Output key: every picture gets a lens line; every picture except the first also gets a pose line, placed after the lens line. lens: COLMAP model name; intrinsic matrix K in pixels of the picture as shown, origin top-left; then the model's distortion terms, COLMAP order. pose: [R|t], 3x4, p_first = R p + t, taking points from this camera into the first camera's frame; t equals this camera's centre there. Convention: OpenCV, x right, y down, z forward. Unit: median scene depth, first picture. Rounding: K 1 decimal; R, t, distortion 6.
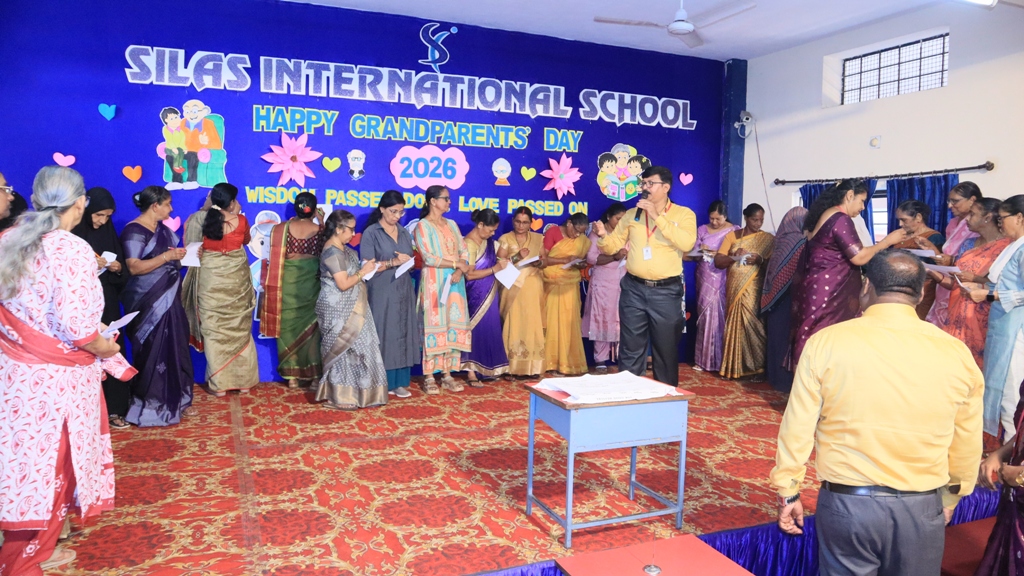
lens RADIAL K [[738.6, 0, 512.0], [0, 738.6, 288.0], [0, 0, 1]] dist [-0.125089, 0.101514]
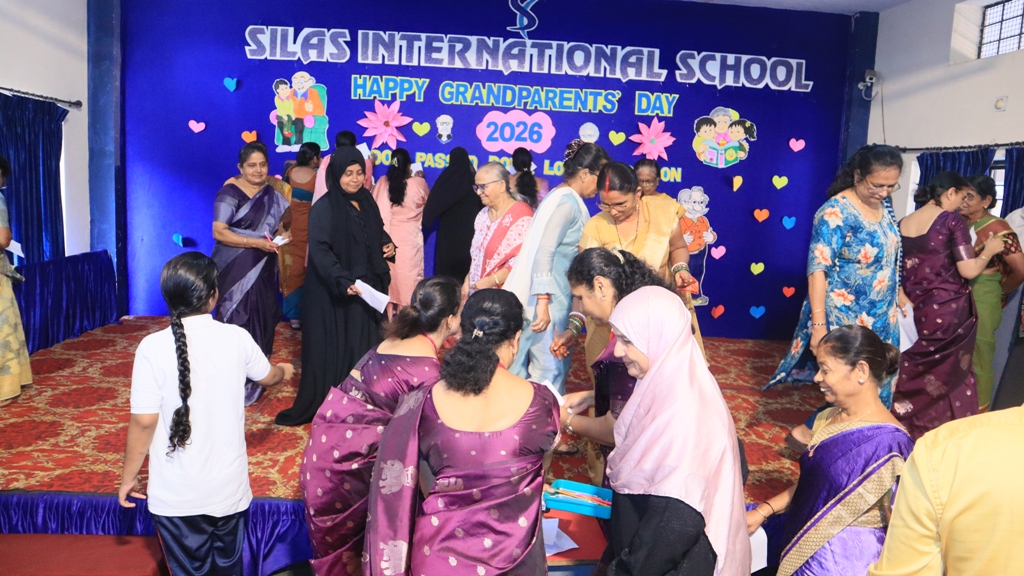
lens RADIAL K [[738.6, 0, 512.0], [0, 738.6, 288.0], [0, 0, 1]] dist [-0.125089, 0.101514]
pose [[0.951170, 0.063527, -0.302060, 0.217147], [-0.047001, 0.996989, 0.061676, -0.008245], [0.305068, -0.044467, 0.951292, 0.003837]]
